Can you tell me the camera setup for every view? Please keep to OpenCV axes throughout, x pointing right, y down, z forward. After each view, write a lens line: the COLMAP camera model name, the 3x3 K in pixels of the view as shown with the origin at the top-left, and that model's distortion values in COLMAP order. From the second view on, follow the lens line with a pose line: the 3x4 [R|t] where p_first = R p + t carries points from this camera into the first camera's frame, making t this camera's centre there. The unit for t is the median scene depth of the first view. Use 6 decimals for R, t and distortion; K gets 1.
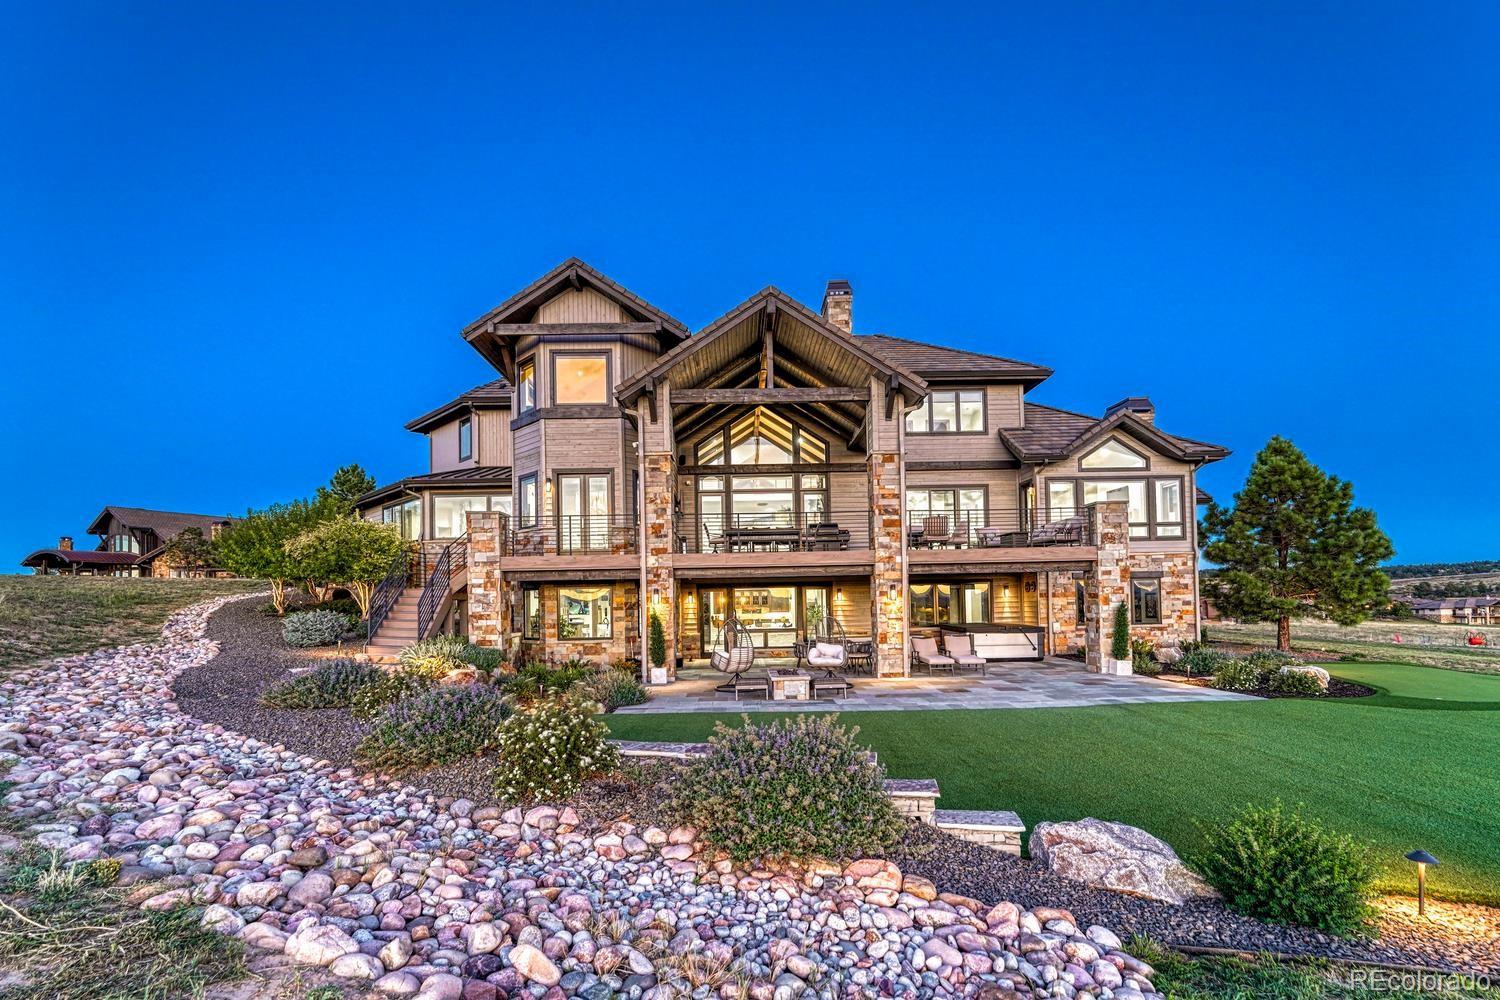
lens RADIAL K [[660.5, 0, 750.2], [0, 660.5, 586.0], [0, 0, 1]] dist [0.000057, -0.000004]
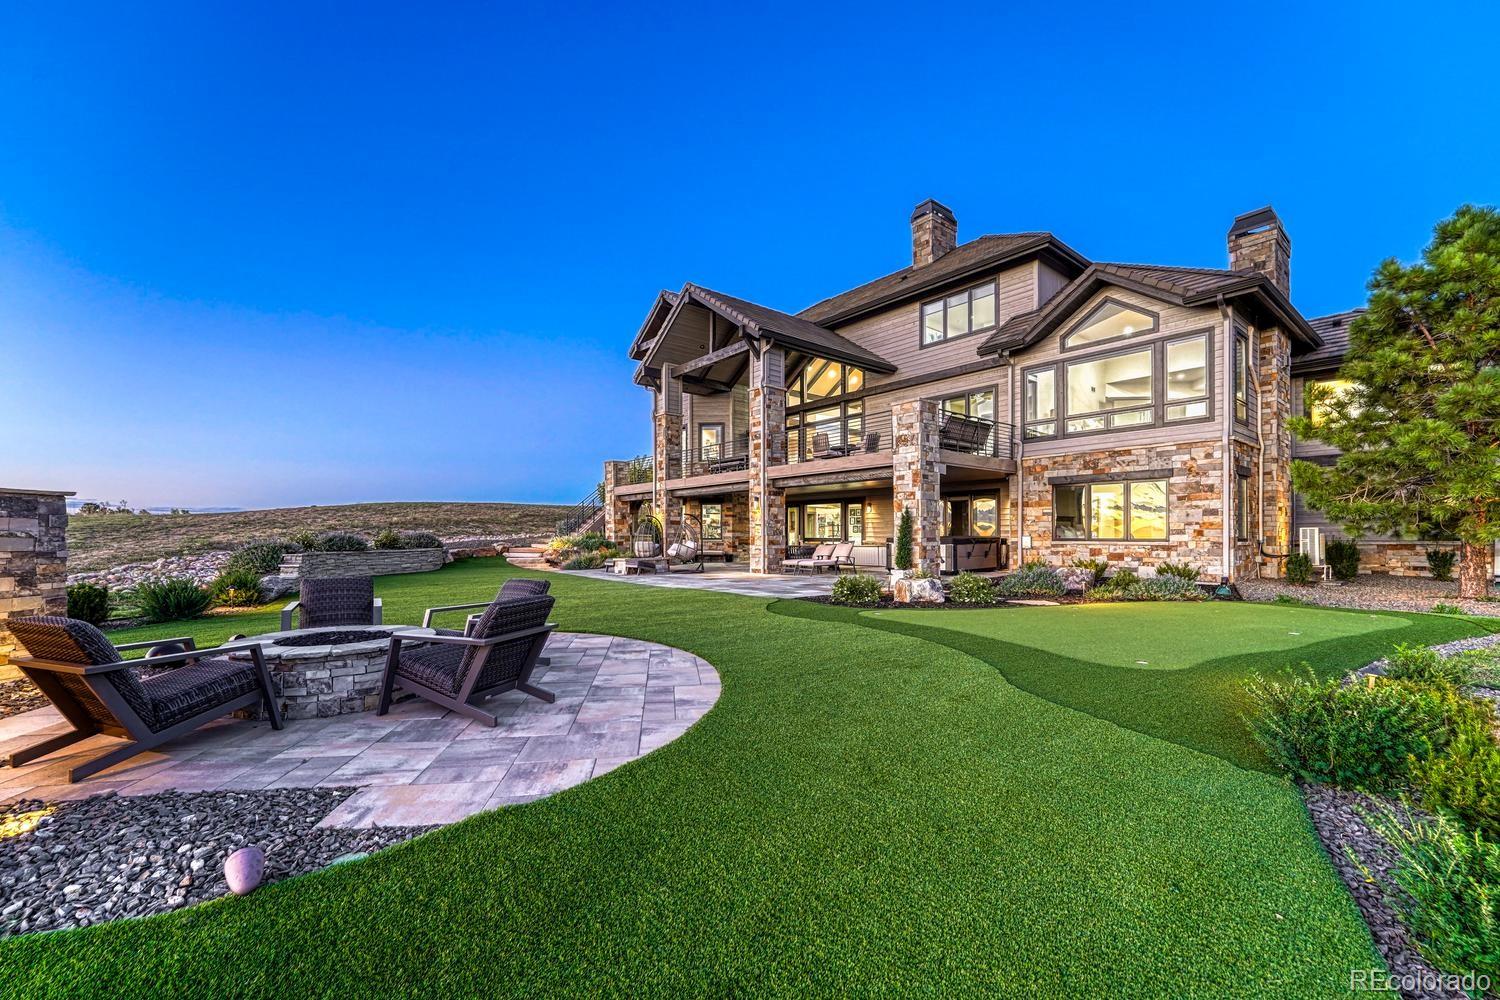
lens RADIAL K [[607.5, 0, 751.0], [0, 607.5, 531.2], [0, 0, 1]] dist [0.000026, 0.000021]
pose [[0.627255, 0.014678, -0.778675, 0.853484], [0.007051, 0.999674, 0.024524, 0.026685], [0.778782, -0.020873, 0.626947, 0.224954]]
